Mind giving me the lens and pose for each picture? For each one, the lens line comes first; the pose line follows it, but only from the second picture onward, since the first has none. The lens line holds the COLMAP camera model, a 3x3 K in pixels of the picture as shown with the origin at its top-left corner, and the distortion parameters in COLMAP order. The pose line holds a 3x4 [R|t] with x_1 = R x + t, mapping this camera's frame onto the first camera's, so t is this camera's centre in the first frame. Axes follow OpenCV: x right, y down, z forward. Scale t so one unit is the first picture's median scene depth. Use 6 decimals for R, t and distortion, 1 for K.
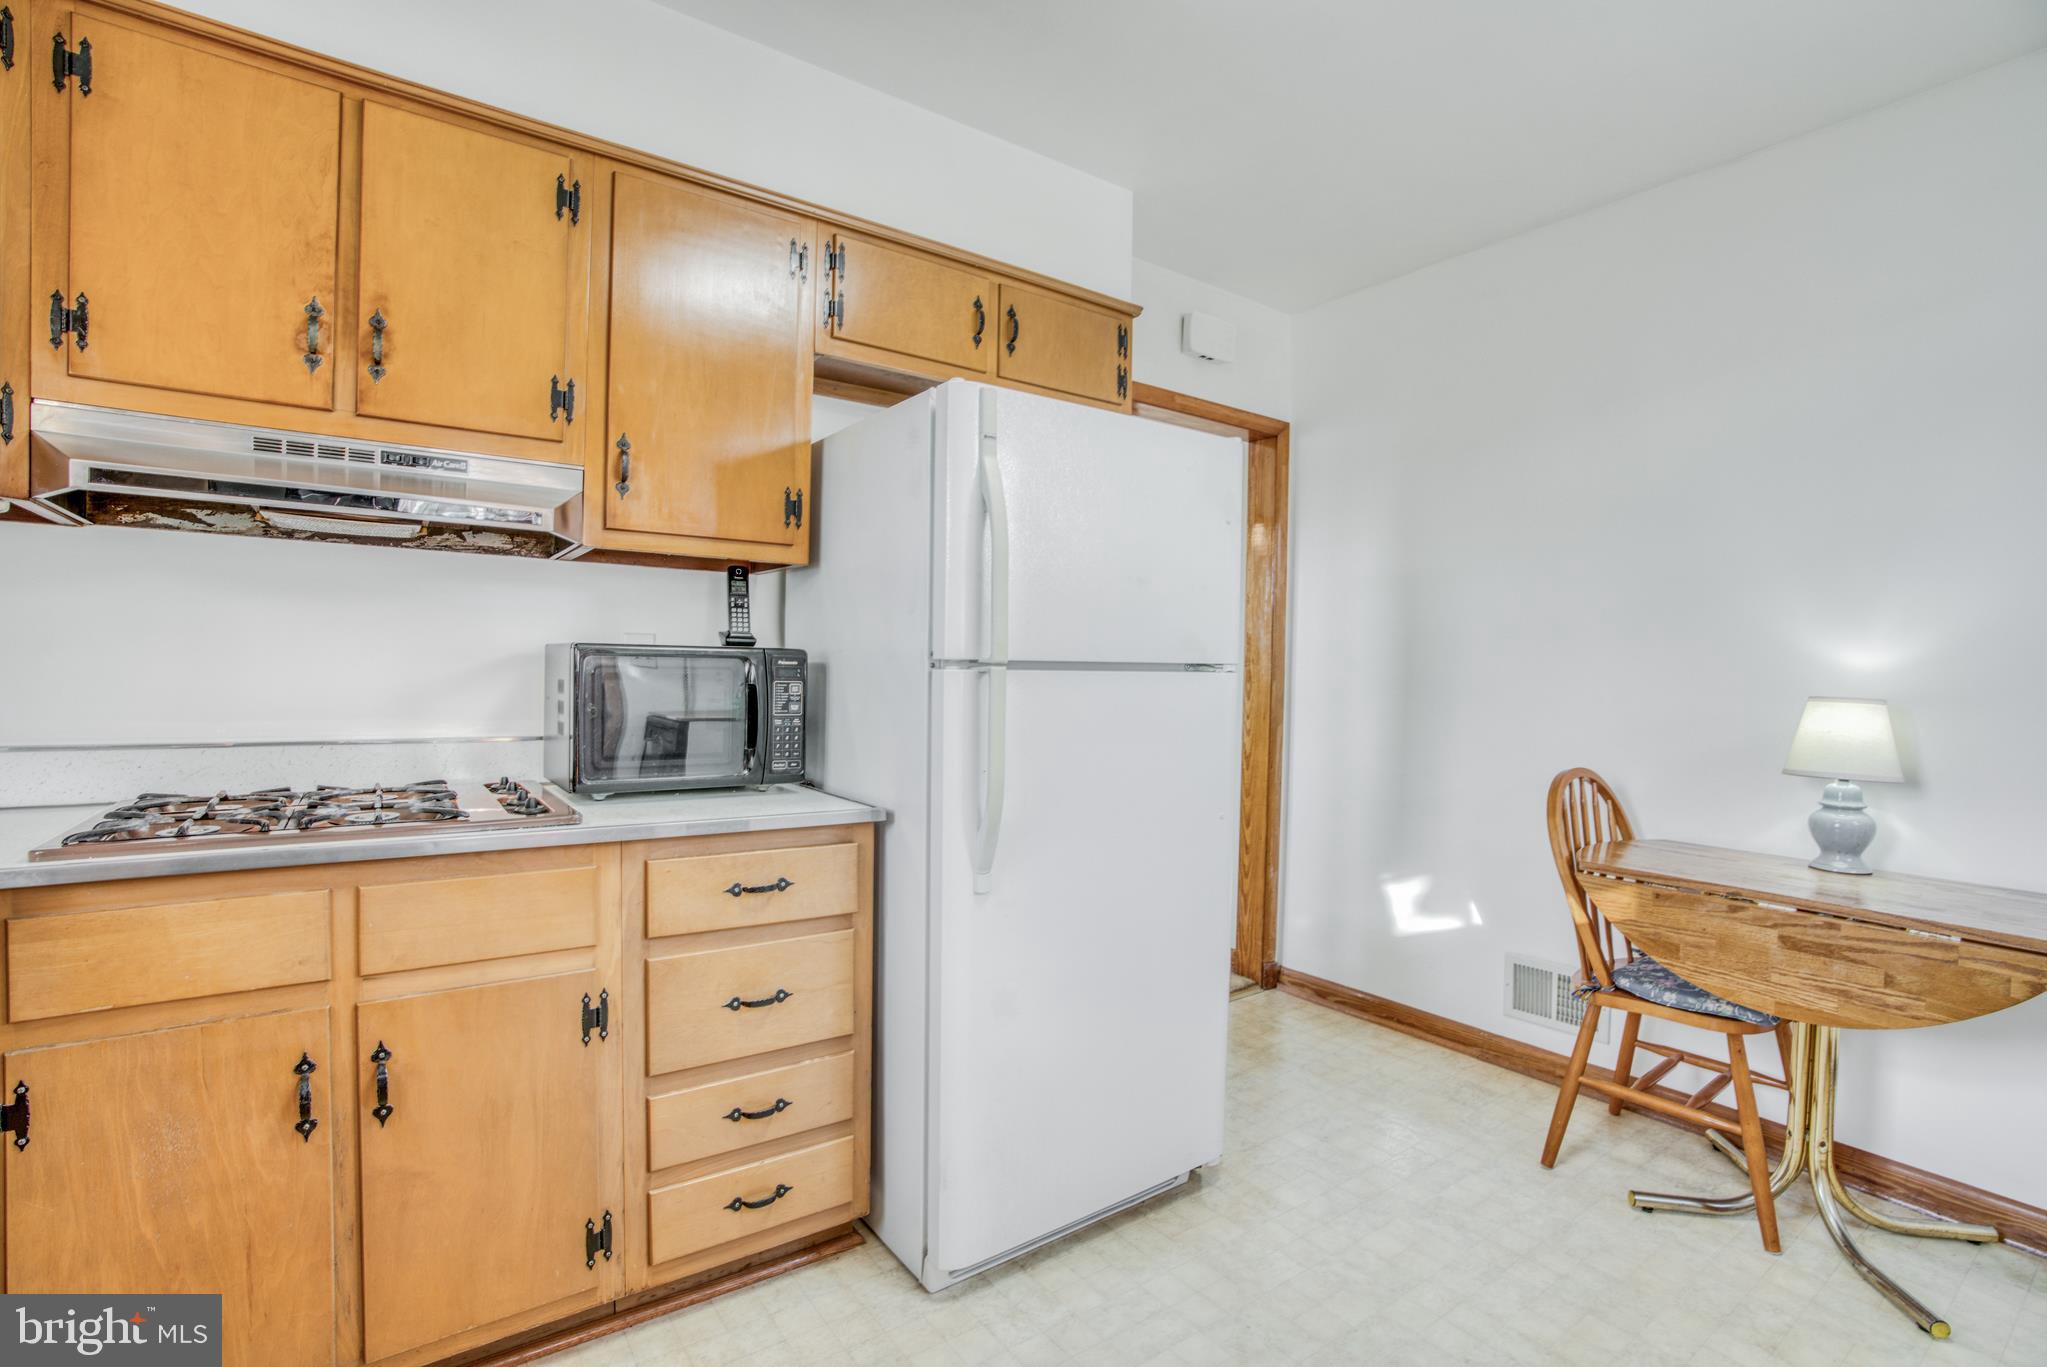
lens RADIAL K [[943.7, 0, 1000.8], [0, 943.7, 678.3], [0, 0, 1]] dist [-0.047038, 0.018184]
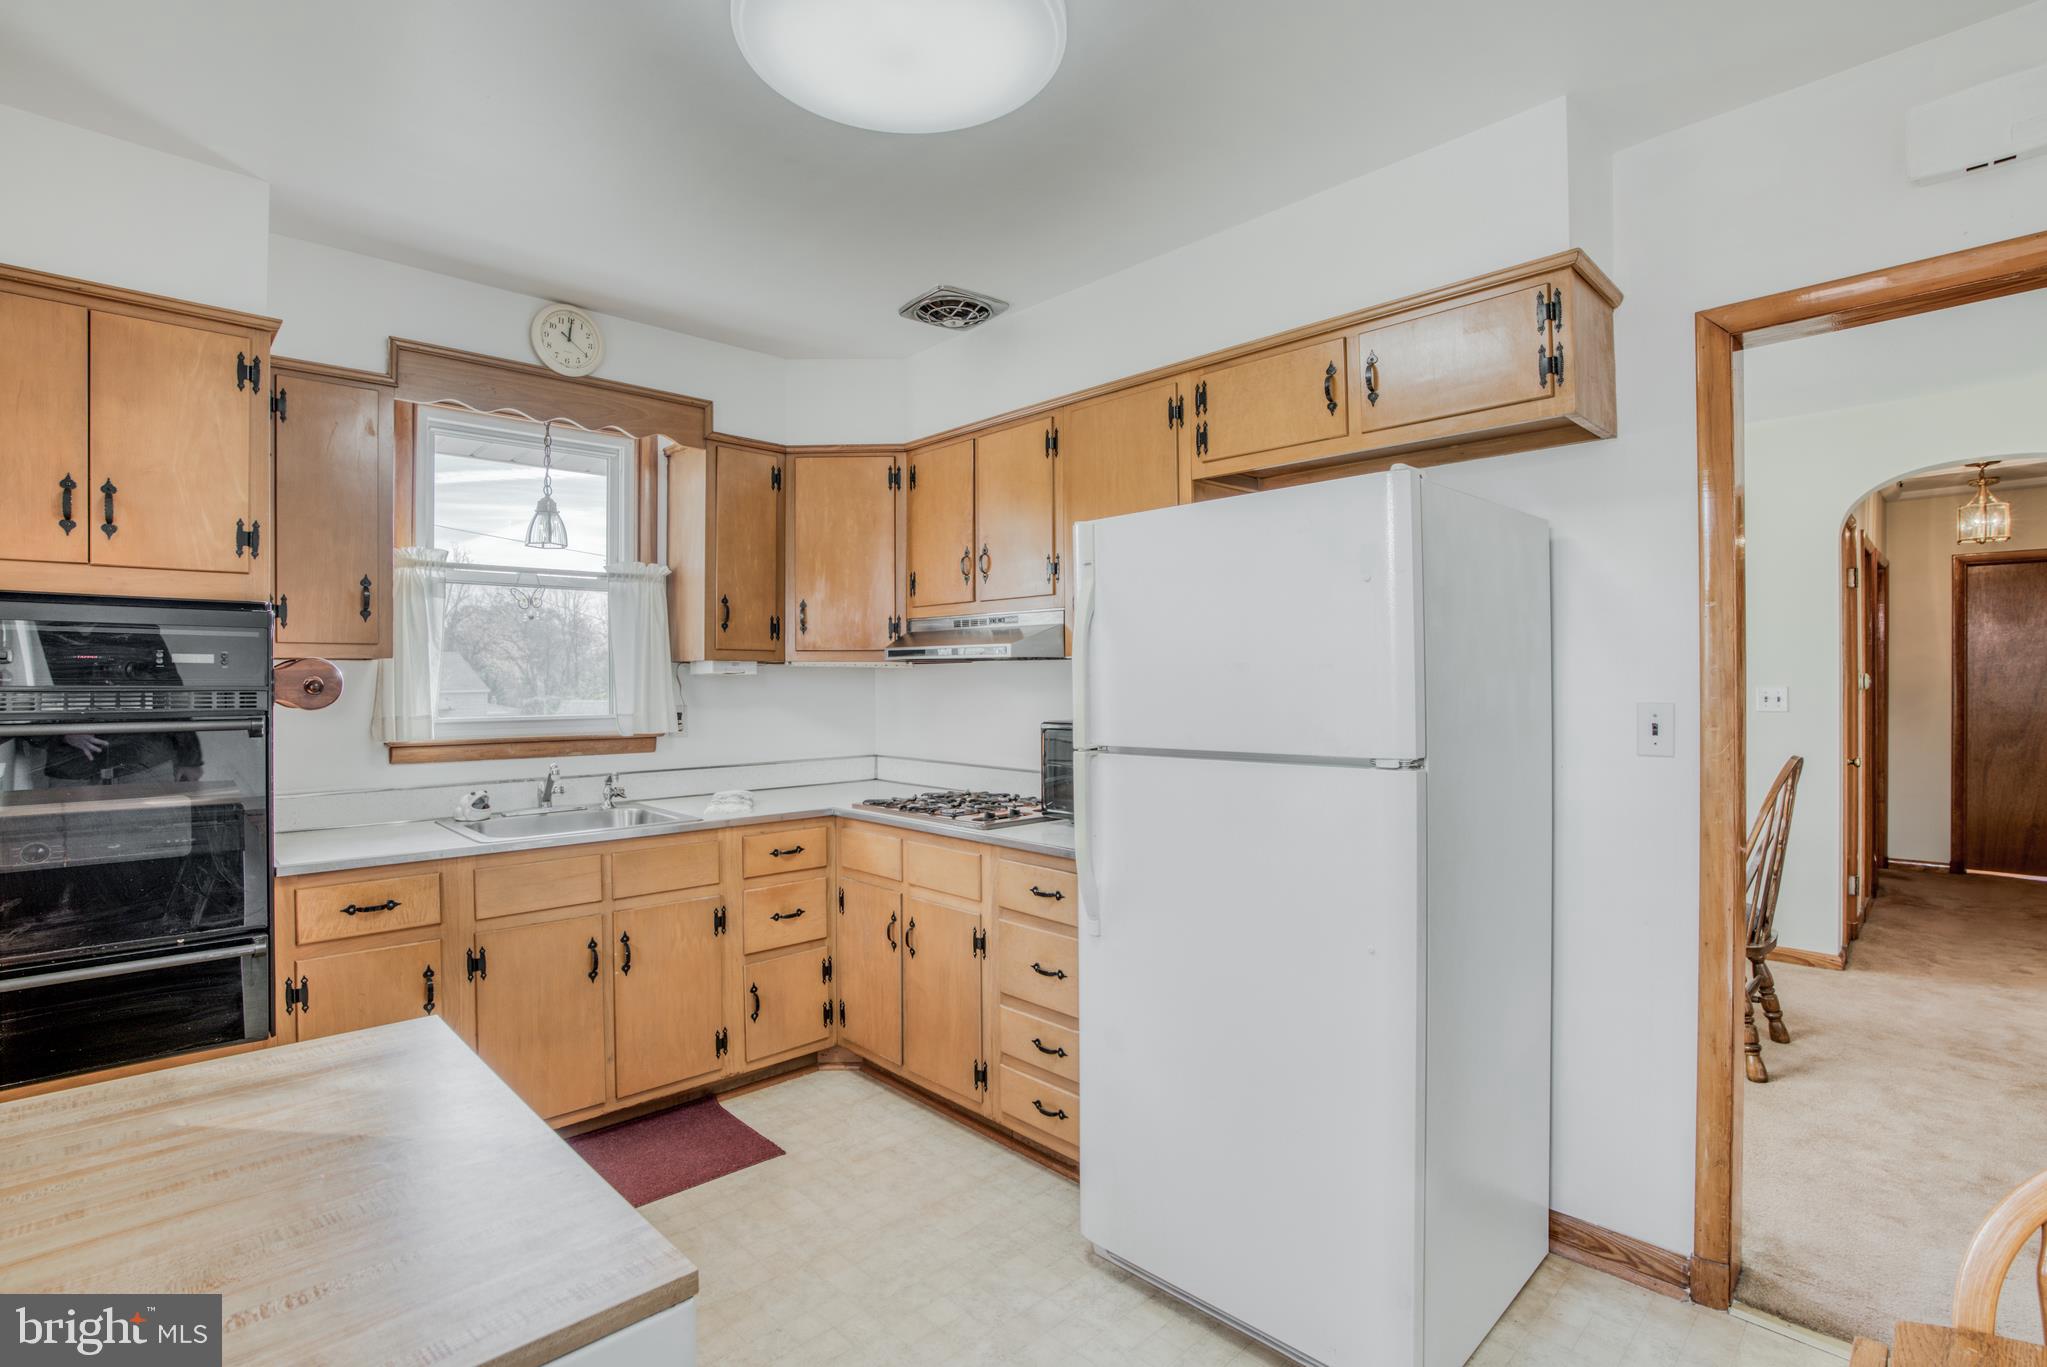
lens RADIAL K [[943.7, 0, 992.0], [0, 943.7, 681.0], [0, 0, 1]] dist [-0.047038, 0.018184]
pose [[0.153202, -0.022177, -0.987946, 1.238788], [-0.006579, 0.999703, -0.023461, -0.074022], [0.988173, 0.010094, 0.153011, 0.724085]]
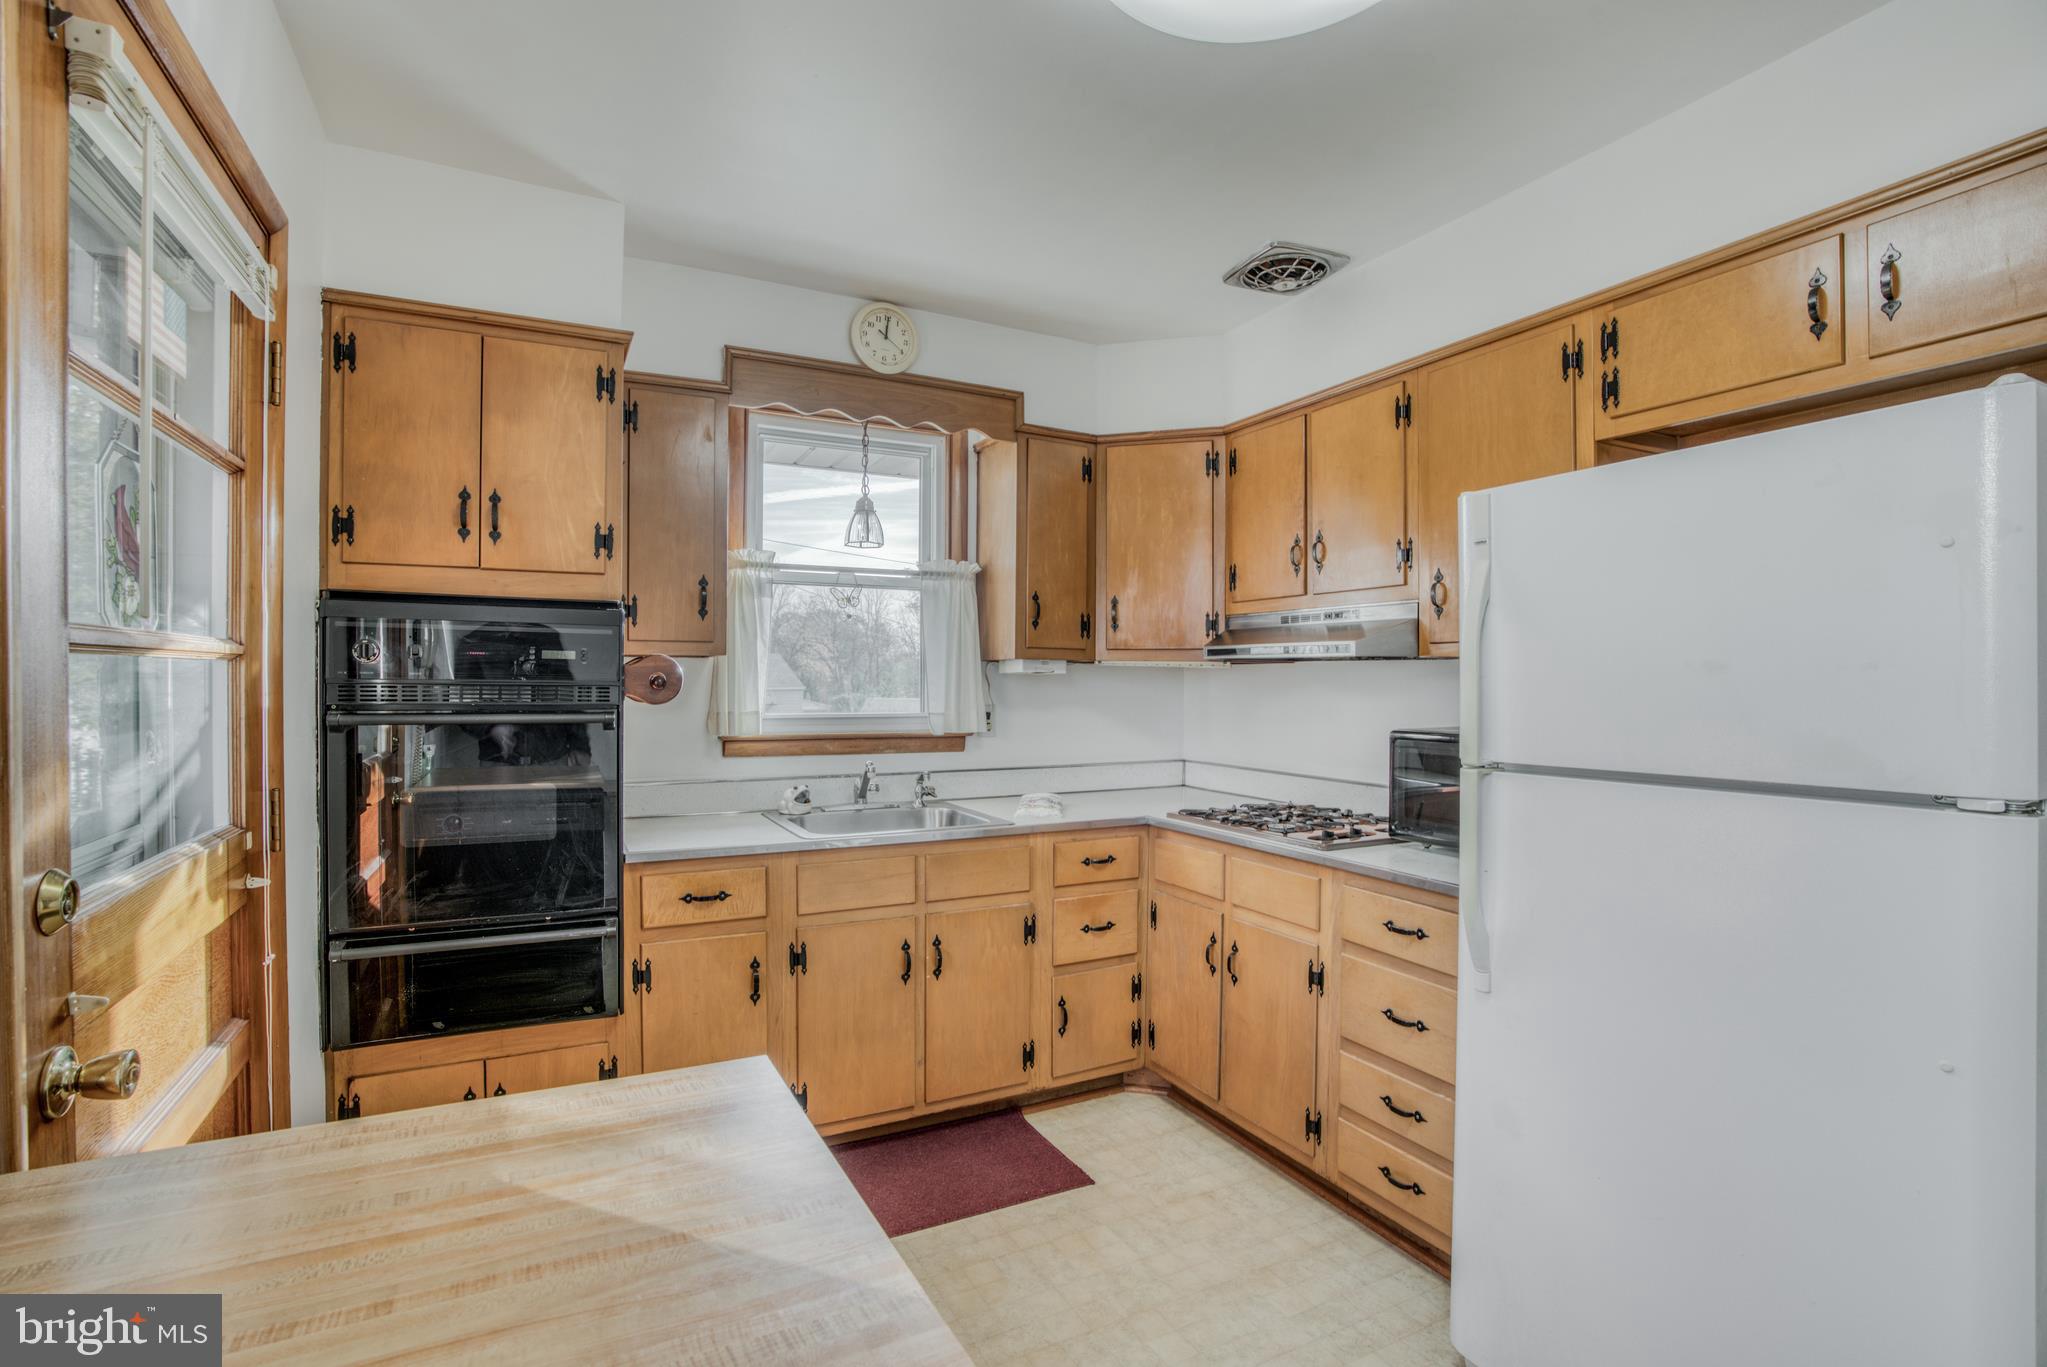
lens RADIAL K [[943.7, 0, 1022.8], [0, 943.7, 685.0], [0, 0, 1]] dist [-0.047038, 0.018184]
pose [[-0.113797, -0.019023, -0.993322, 1.101487], [-0.021193, 0.999636, -0.016716, -0.074799], [0.993278, 0.019149, -0.114158, 0.663899]]
